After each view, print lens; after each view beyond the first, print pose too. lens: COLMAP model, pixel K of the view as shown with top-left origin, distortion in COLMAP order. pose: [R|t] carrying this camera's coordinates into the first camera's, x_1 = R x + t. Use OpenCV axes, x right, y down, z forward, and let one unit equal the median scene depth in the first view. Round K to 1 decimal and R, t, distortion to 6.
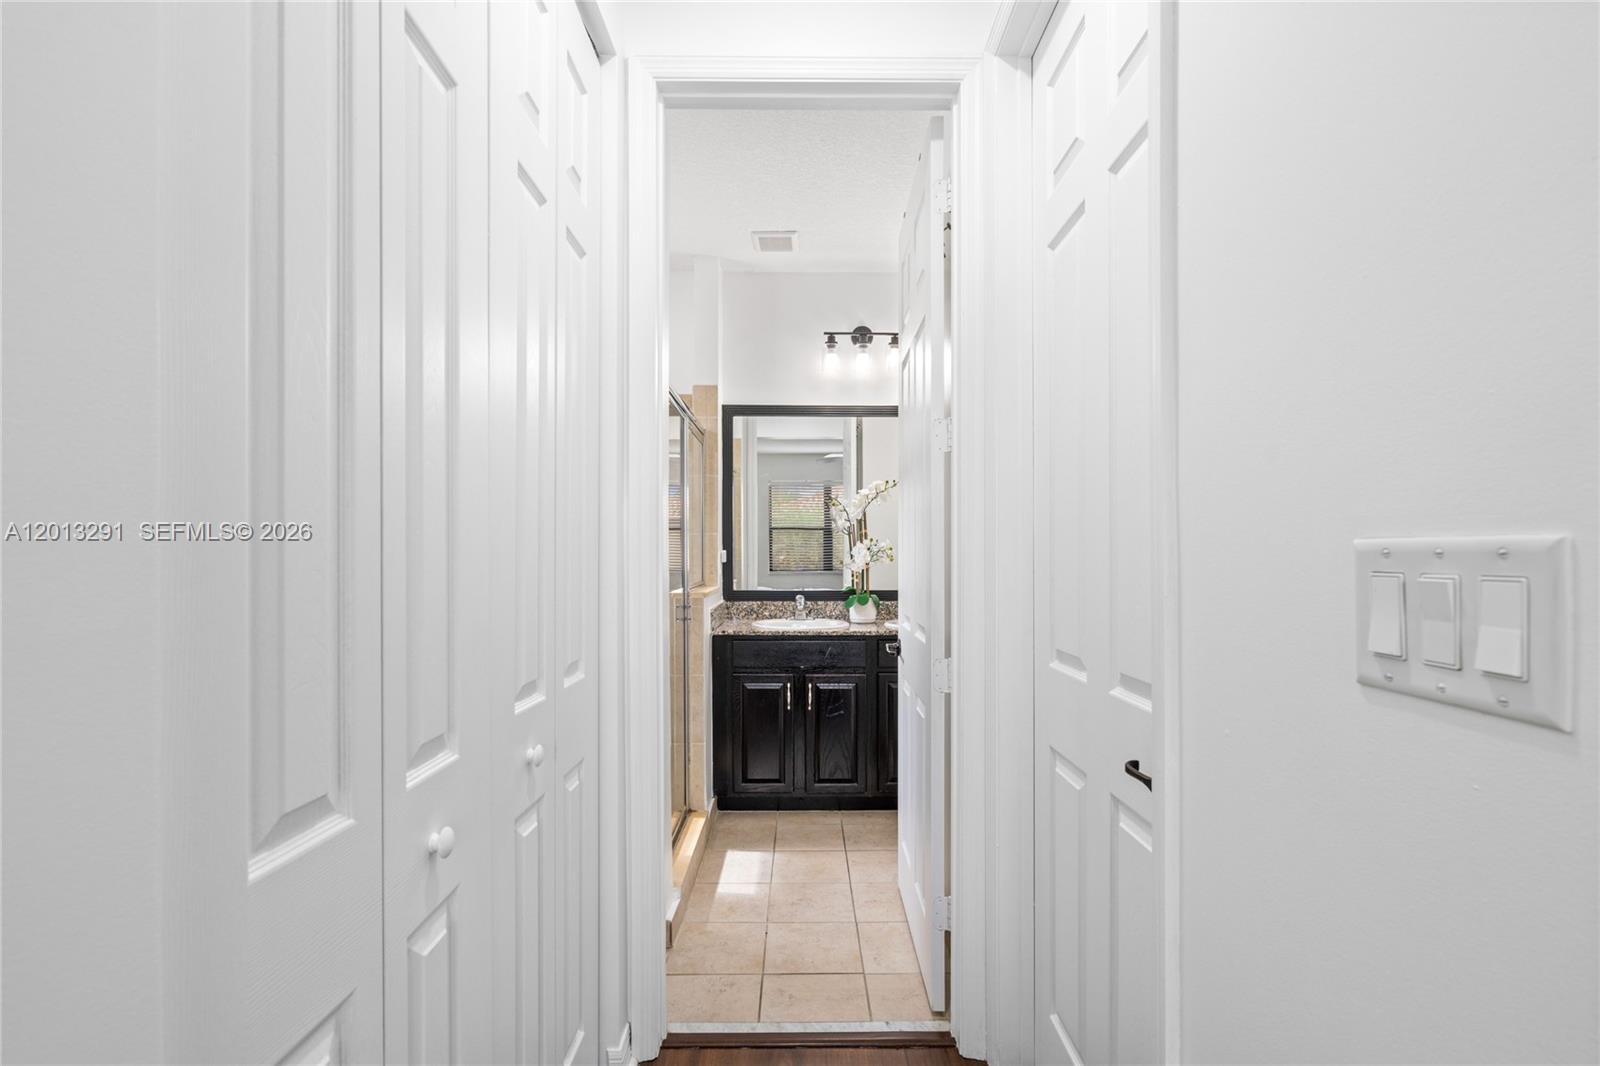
lens RADIAL K [[751.1, 0, 806.2], [0, 751.1, 561.8], [0, 0, 1]] dist [-0.002069, 0.000077]
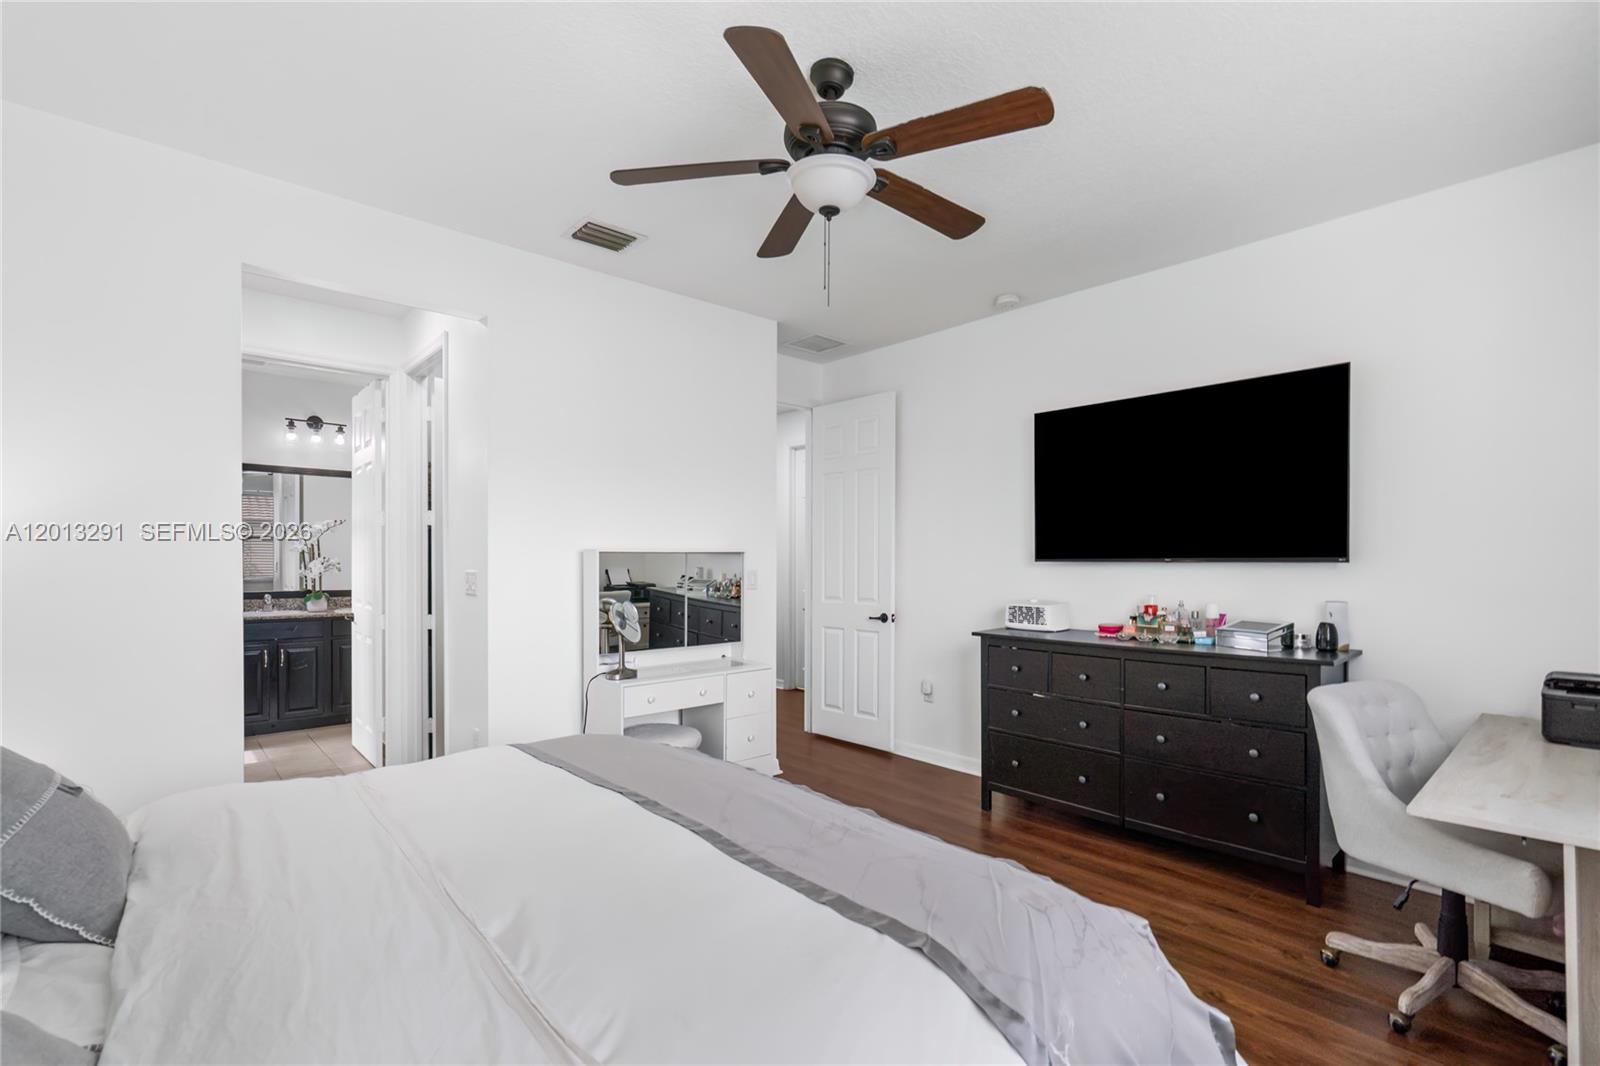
lens RADIAL K [[751.1, 0, 806.2], [0, 751.1, 561.8], [0, 0, 1]] dist [-0.002069, 0.000077]
pose [[0.754904, 0.000433, 0.655835, -0.204915], [0.001748, 0.999995, -0.002671, -0.017504], [-0.655833, 0.003163, 0.754899, -0.952392]]
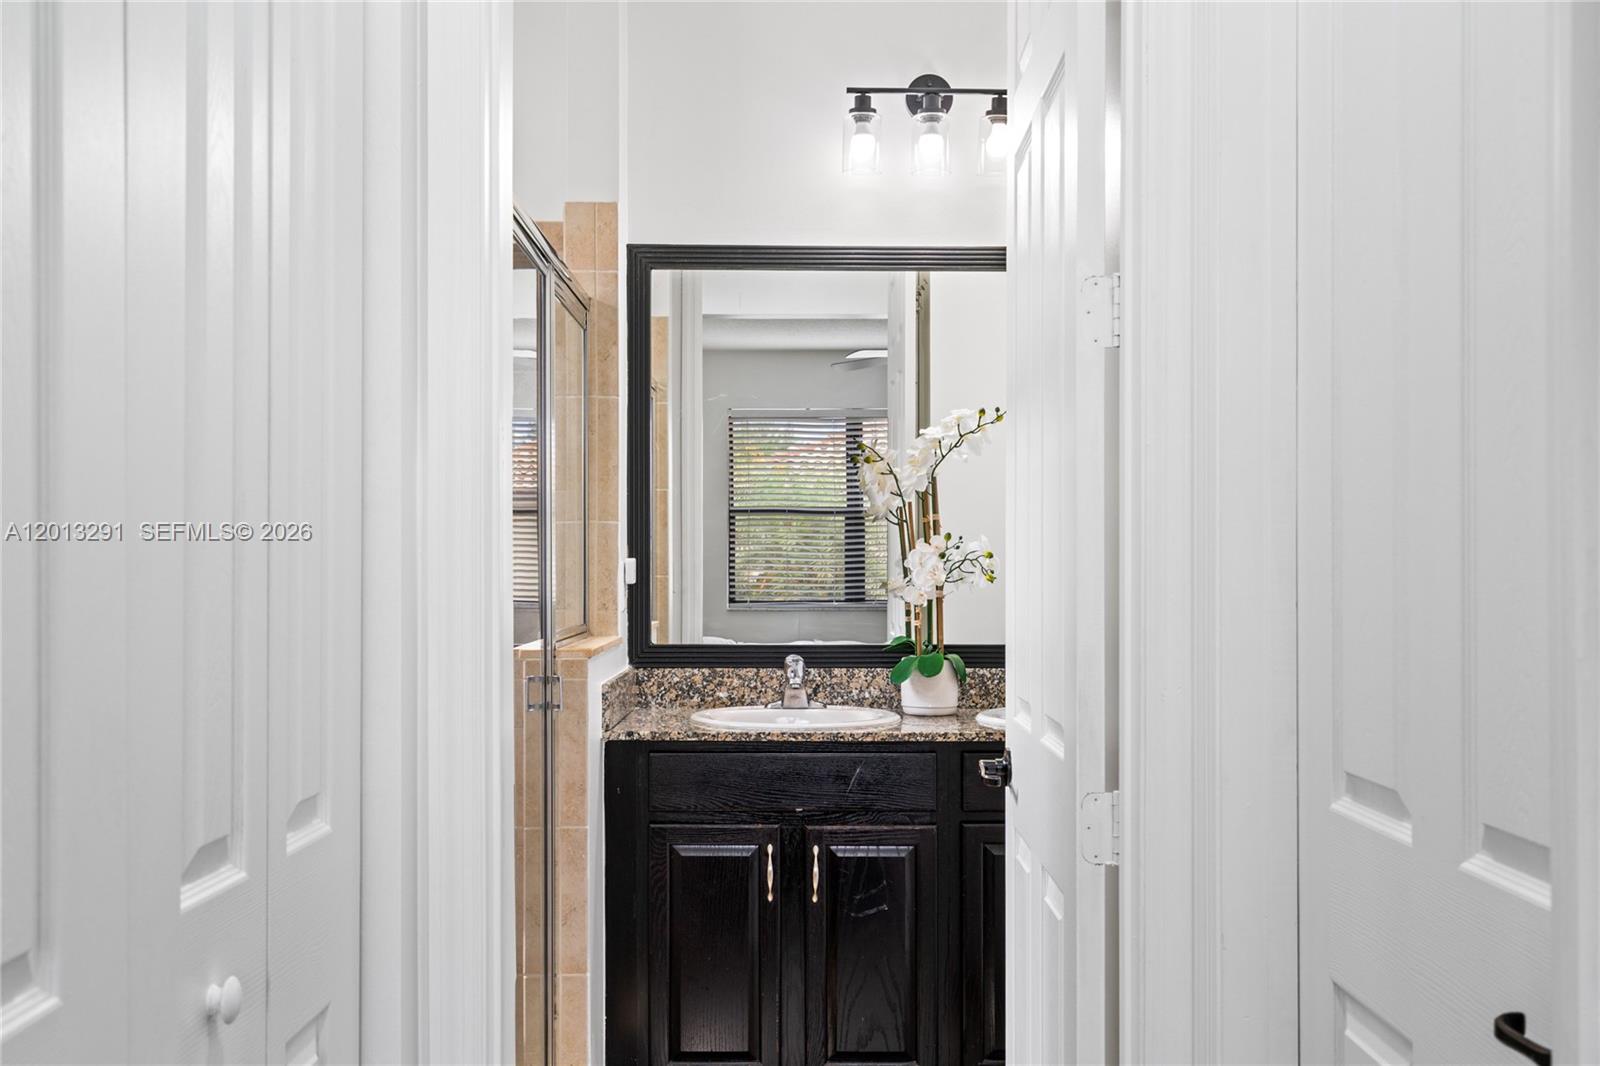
lens RADIAL K [[1623.7, 0, 800.6], [0, 1623.7, 573.3], [0, 0, 1]] dist [0.051815, 0.003044]
pose [[0.999989, 0.001264, -0.004606, 0.000108], [-0.001292, 0.999981, -0.006023, -0.000057], [0.004599, 0.006029, 0.999971, -0.006109]]
